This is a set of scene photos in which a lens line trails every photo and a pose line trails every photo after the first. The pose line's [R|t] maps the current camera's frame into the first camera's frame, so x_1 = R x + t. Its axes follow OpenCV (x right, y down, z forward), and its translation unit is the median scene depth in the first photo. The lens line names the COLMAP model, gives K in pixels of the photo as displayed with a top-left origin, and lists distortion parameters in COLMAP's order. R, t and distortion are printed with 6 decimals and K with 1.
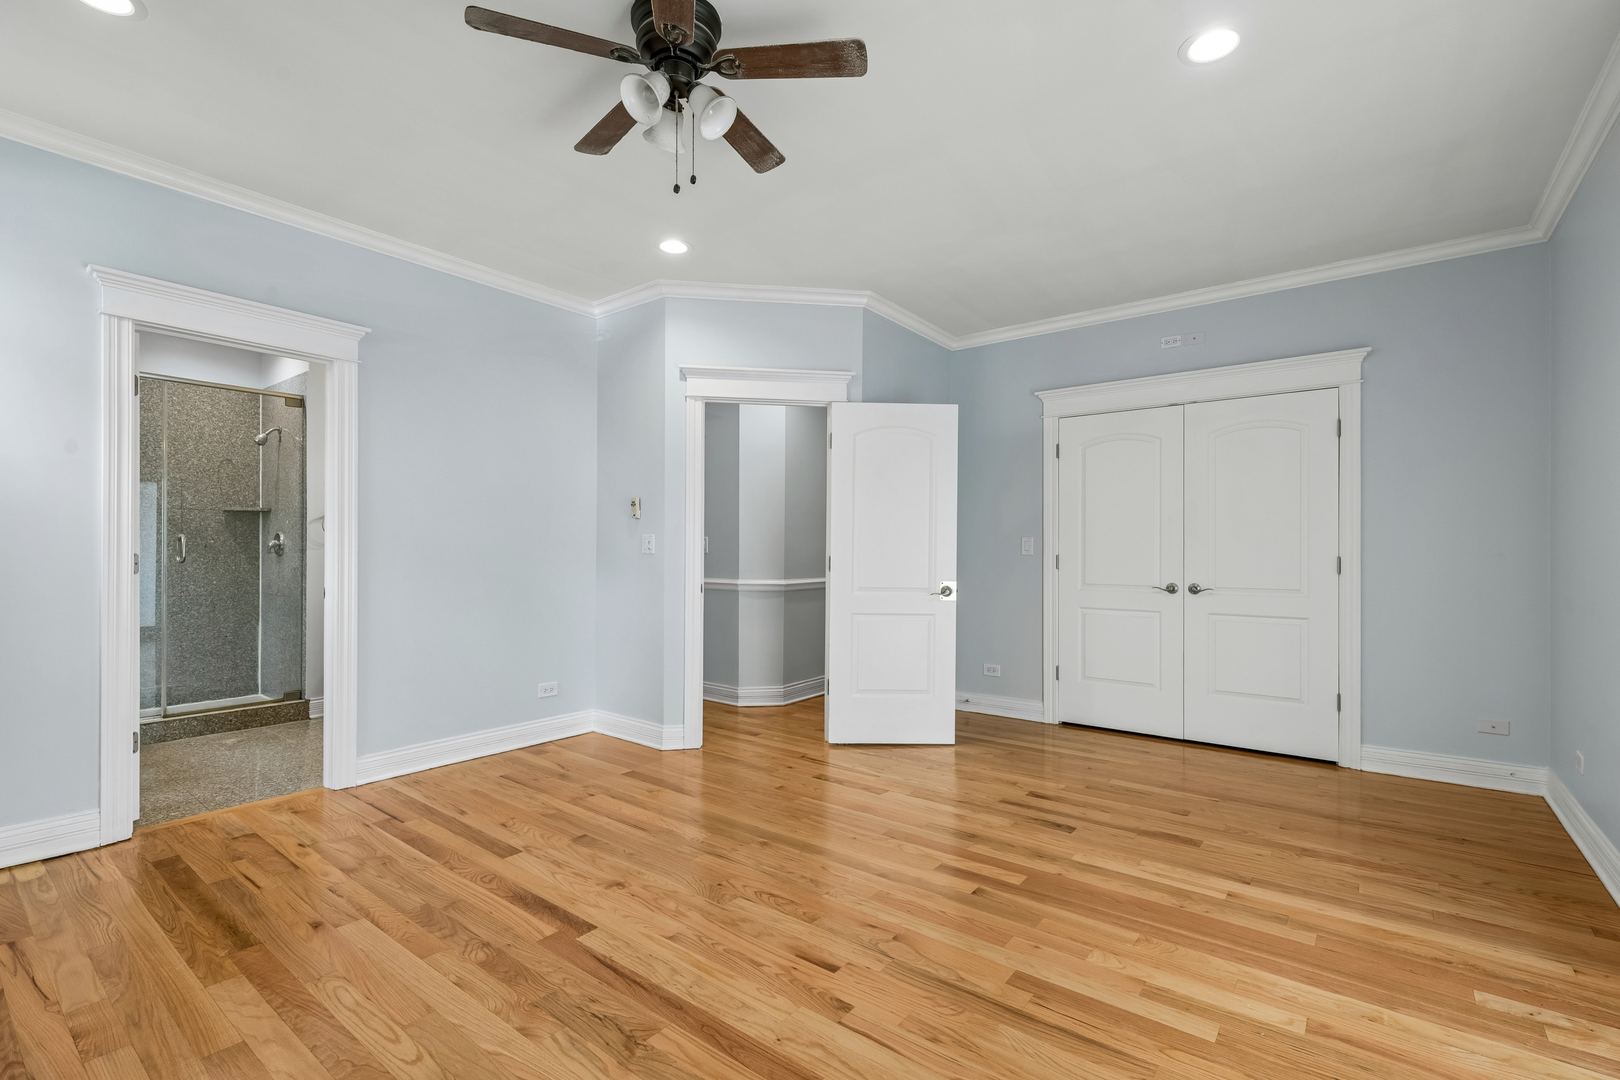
lens RADIAL K [[721.7, 0, 810.0], [0, 721.7, 540.0], [0, 0, 1]] dist [0.006193, -0.000056]
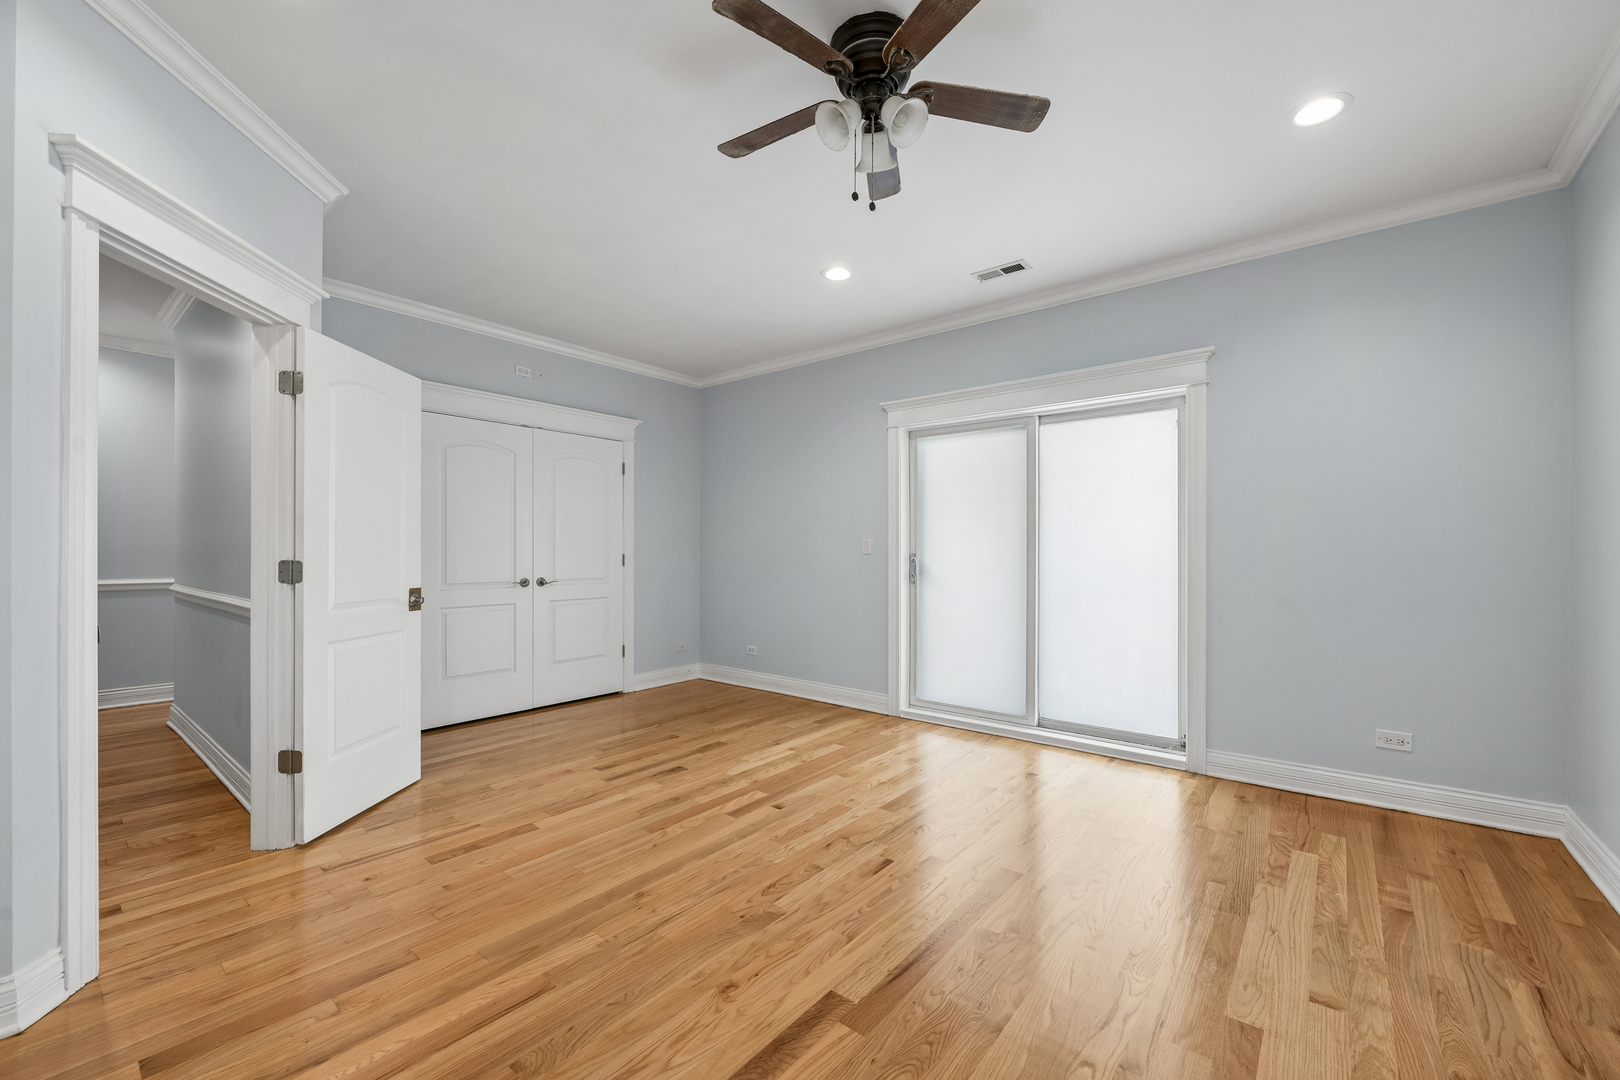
lens RADIAL K [[654.7, 0, 810.0], [0, 654.7, 540.0], [0, 0, 1]] dist [-0.003074, -0.000180]
pose [[0.020371, 0.013677, 0.999699, -0.806424], [-0.014230, 0.999809, -0.013389, 0.008413], [-0.999691, -0.013953, 0.020562, 0.760664]]
